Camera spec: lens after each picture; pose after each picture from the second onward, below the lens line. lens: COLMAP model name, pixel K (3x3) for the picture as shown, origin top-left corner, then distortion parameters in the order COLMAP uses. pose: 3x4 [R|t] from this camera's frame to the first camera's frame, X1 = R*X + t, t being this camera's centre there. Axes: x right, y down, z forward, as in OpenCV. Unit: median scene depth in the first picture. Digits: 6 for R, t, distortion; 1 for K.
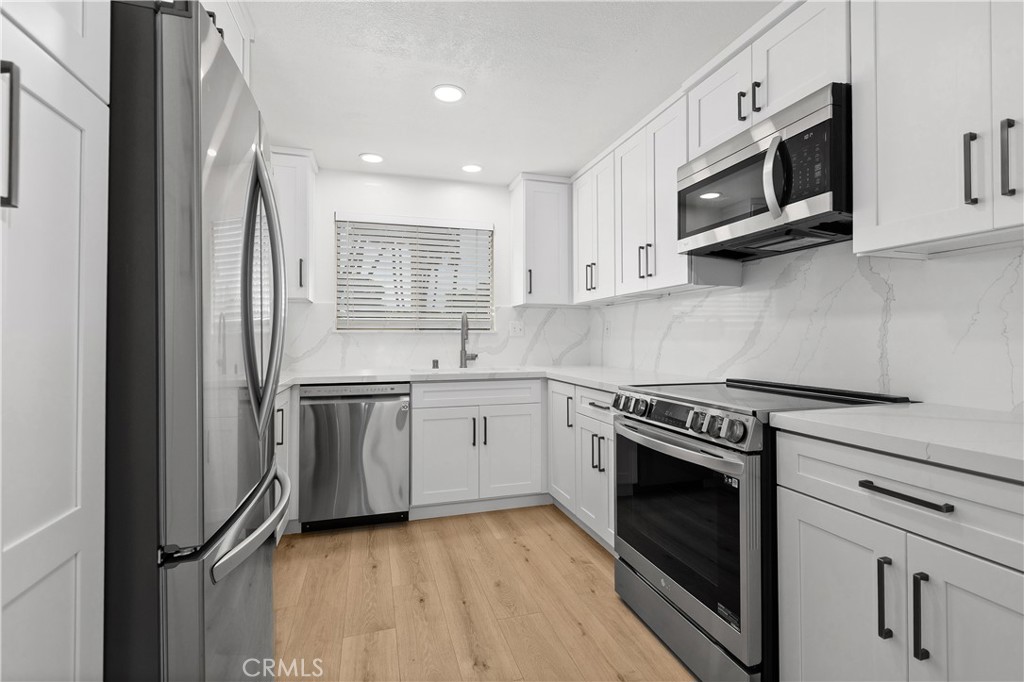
lens RADIAL K [[469.3, 0, 516.1], [0, 469.3, 332.9], [0, 0, 1]] dist [0.000673, 0.000279]
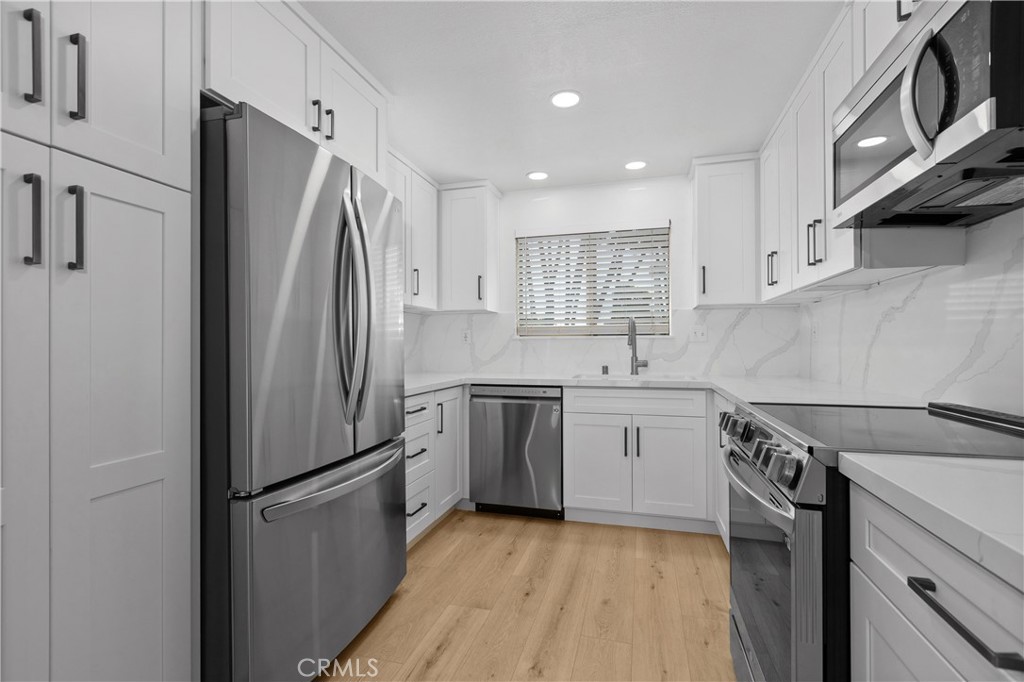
lens RADIAL K [[464.8, 0, 514.6], [0, 464.8, 343.4], [0, 0, 1]] dist [0.001338, 0.000171]
pose [[0.840609, -0.002793, -0.541635, 0.312013], [0.008018, 0.999941, 0.007289, 0.002080], [0.541583, -0.010470, 0.840582, 0.108836]]
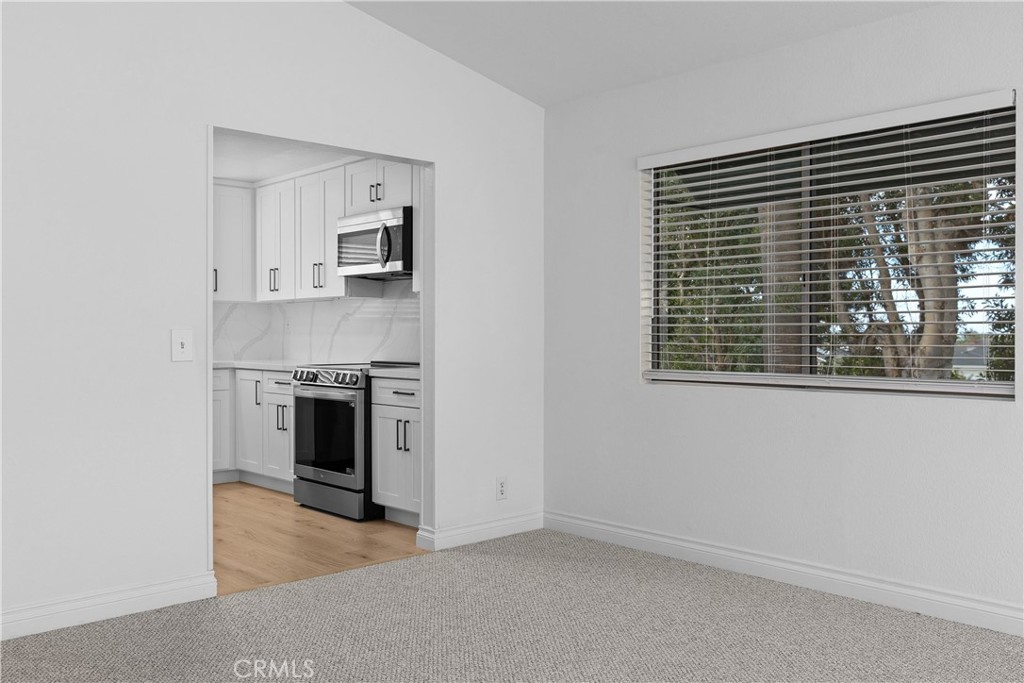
lens RADIAL K [[893.8, 0, 515.3], [0, 893.8, 337.5], [0, 0, 1]] dist [-0.002099, -0.003133]
pose [[0.902977, -0.001542, 0.429685, -0.349625], [-0.005646, 0.999865, 0.015452, -0.021659], [-0.429651, -0.016379, 0.902847, -1.737156]]
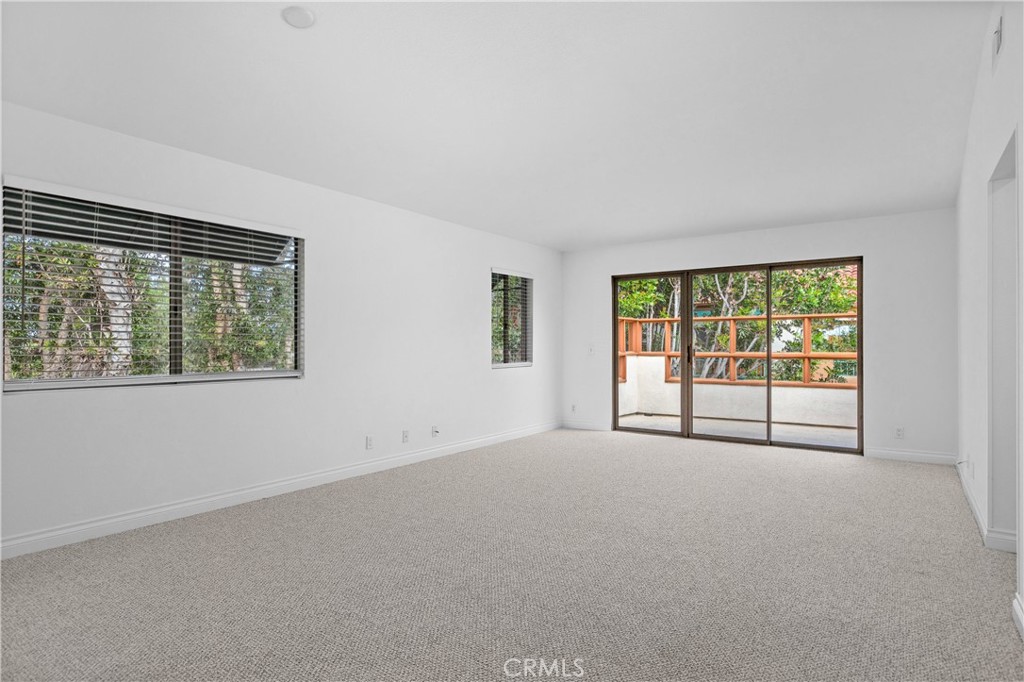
lens RADIAL K [[553.0, 0, 512.6], [0, 553.0, 344.1], [0, 0, 1]] dist [-0.001856, -0.000225]
pose [[-0.609539, 0.007238, 0.792723, -0.957895], [-0.008038, 0.999851, -0.015309, 0.005723], [-0.792715, -0.015703, -0.609390, -0.144847]]
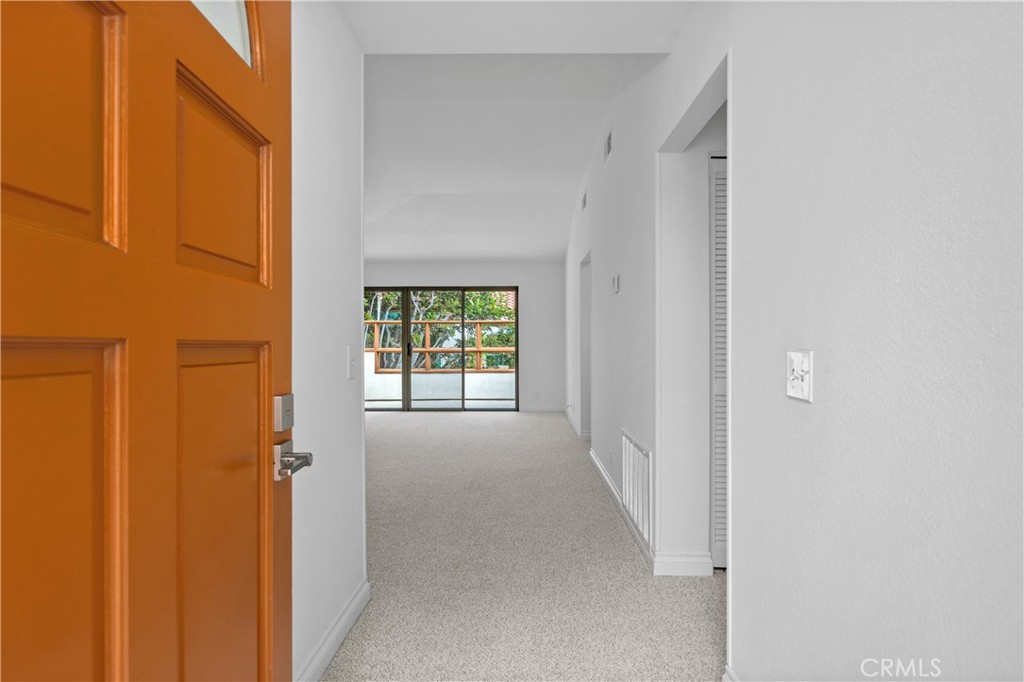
lens RADIAL K [[553.0, 0, 512.6], [0, 553.0, 344.1], [0, 0, 1]] dist [-0.001856, -0.000225]
pose [[-0.950211, 0.007022, 0.311529, -1.141310], [0.003599, 0.999927, -0.011559, 0.016547], [-0.311588, -0.009862, -0.950166, 0.866708]]
